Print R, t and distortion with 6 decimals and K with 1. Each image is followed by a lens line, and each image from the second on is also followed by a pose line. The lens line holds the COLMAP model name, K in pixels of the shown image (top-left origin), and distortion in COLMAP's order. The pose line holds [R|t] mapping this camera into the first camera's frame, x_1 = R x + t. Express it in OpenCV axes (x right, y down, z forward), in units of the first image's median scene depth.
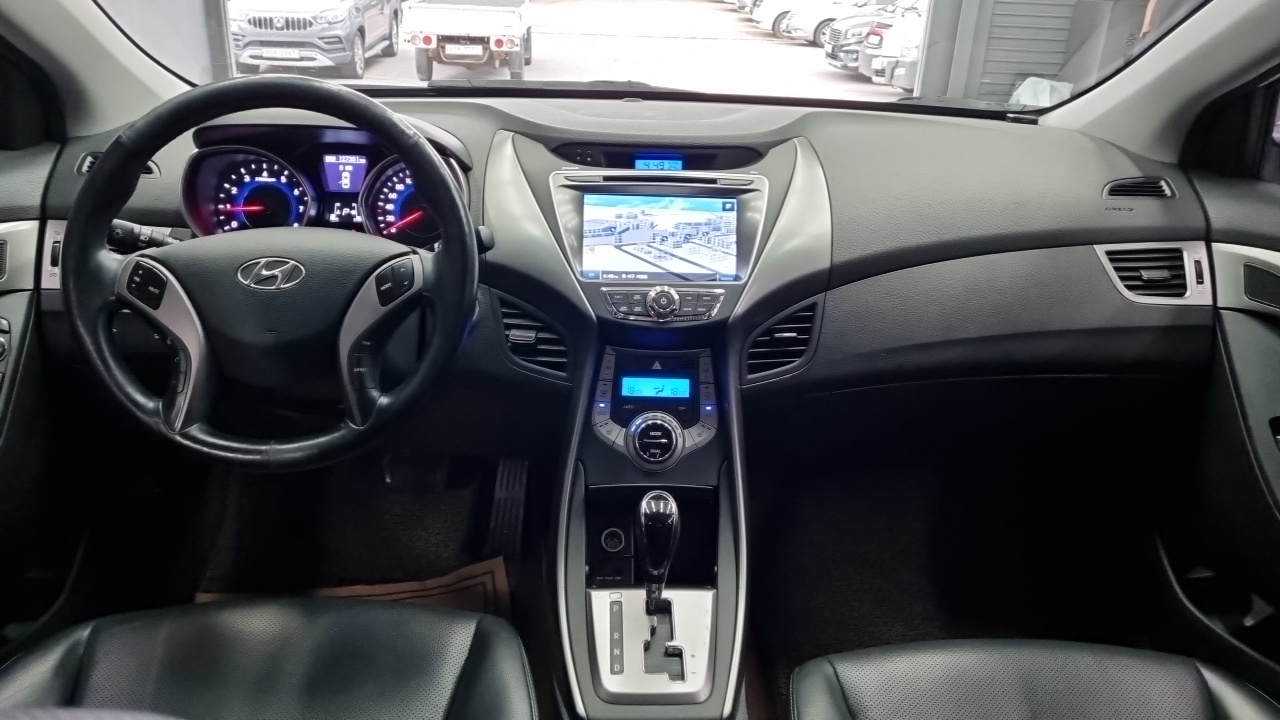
lens RADIAL K [[980.6, 0, 646.9], [0, 980.6, 364.5], [0, 0, 1]] dist [0.033437, -0.004257]
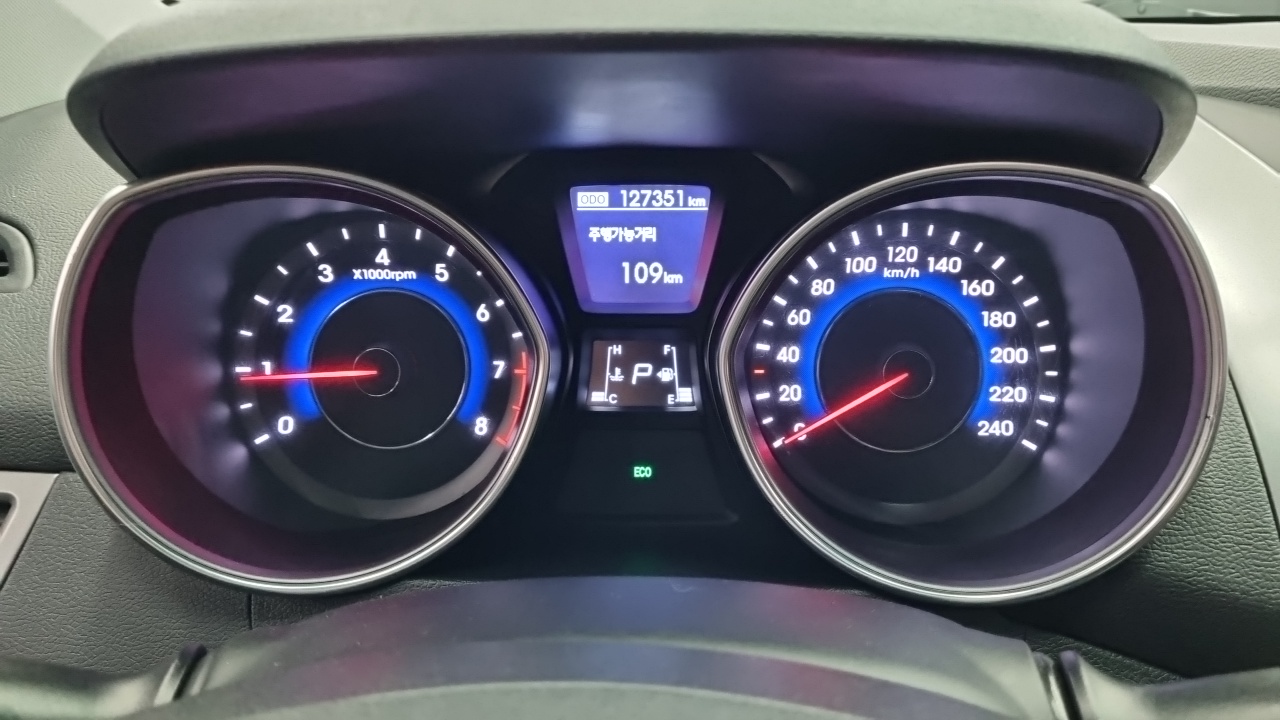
lens RADIAL K [[980.6, 0, 635.2], [0, 980.6, 357.7], [0, 0, 1]] dist [0.033437, -0.004257]
pose [[0.994985, -0.013676, -0.099083, -0.279779], [0.010757, 0.999494, -0.029943, -0.151972], [0.099442, 0.028727, 0.994629, 0.706361]]
